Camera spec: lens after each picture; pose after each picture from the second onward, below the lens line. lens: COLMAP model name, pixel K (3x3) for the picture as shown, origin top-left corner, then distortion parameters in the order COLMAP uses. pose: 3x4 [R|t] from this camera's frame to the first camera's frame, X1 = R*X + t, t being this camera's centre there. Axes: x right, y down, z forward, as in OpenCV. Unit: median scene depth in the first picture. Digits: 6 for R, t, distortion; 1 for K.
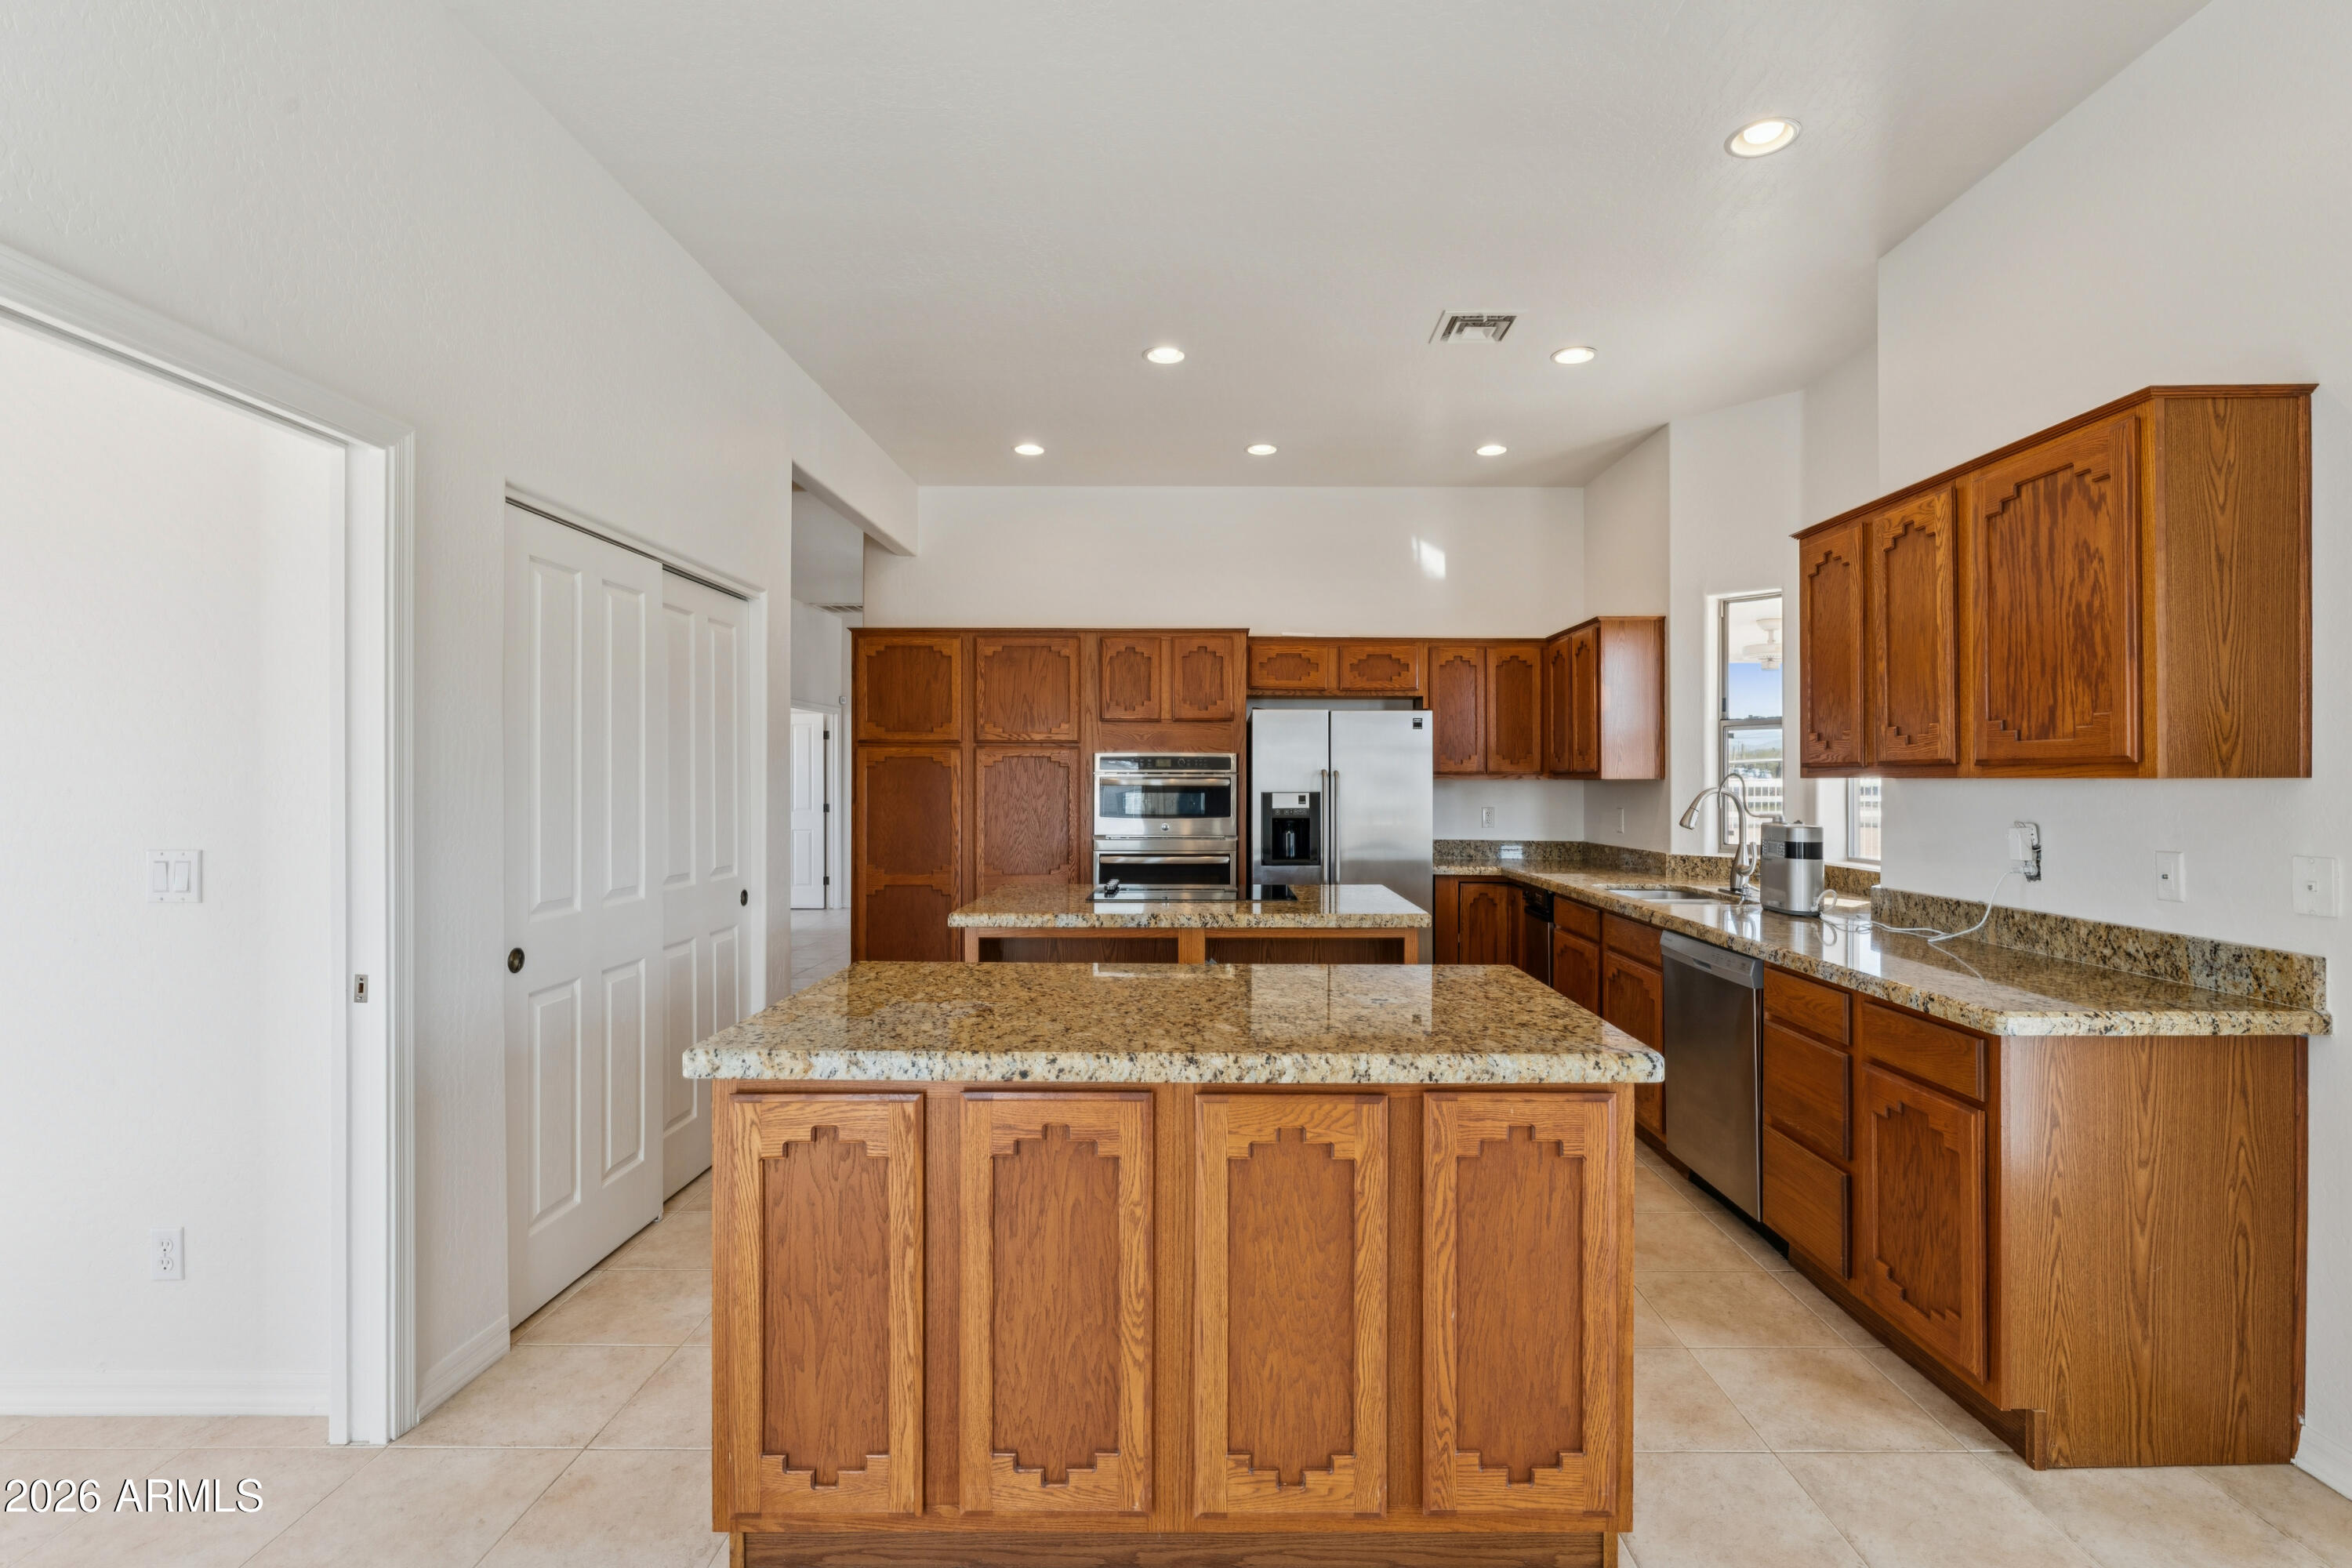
lens RADIAL K [[1076.1, 0, 1176.5], [0, 1076.1, 784.4], [0, 0, 1]] dist [-0.000495, -0.000004]
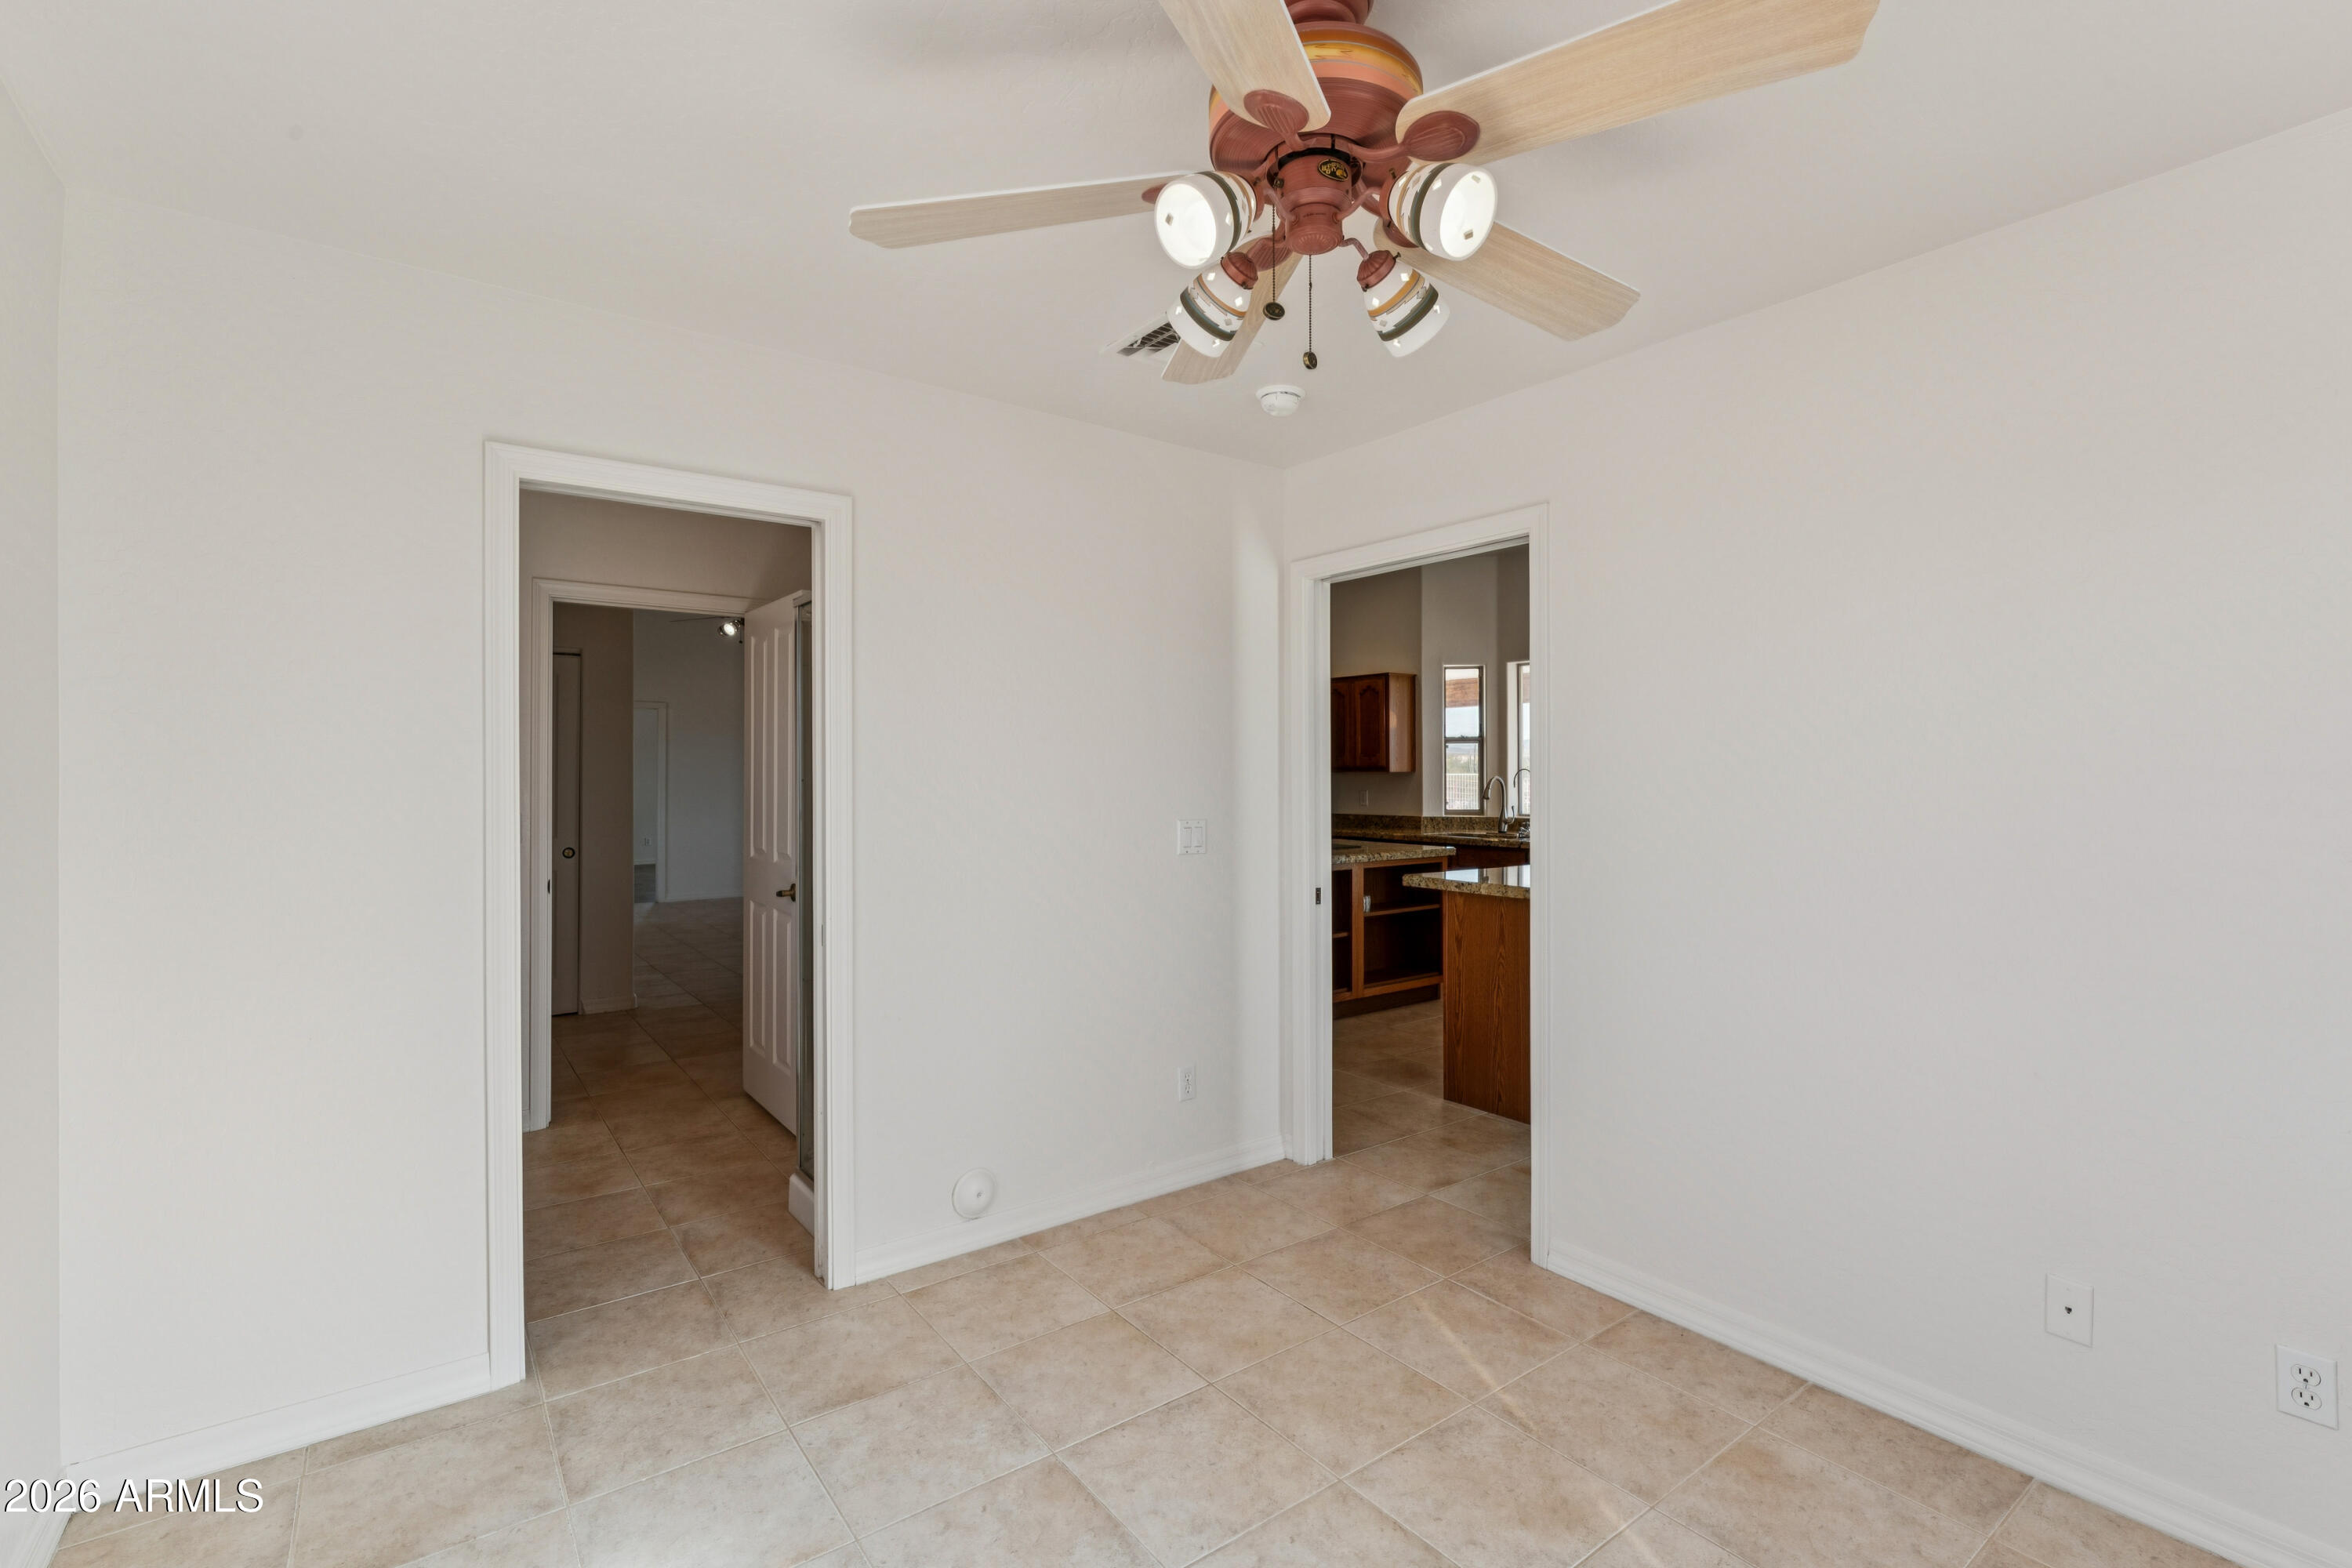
lens RADIAL K [[1076.1, 0, 1181.9], [0, 1076.1, 773.4], [0, 0, 1]] dist [-0.000495, -0.000004]
pose [[0.787057, -0.001663, 0.616878, -0.905232], [0.002486, 0.999997, -0.000476, -0.002595], [-0.616875, 0.001908, 0.787059, -0.098539]]
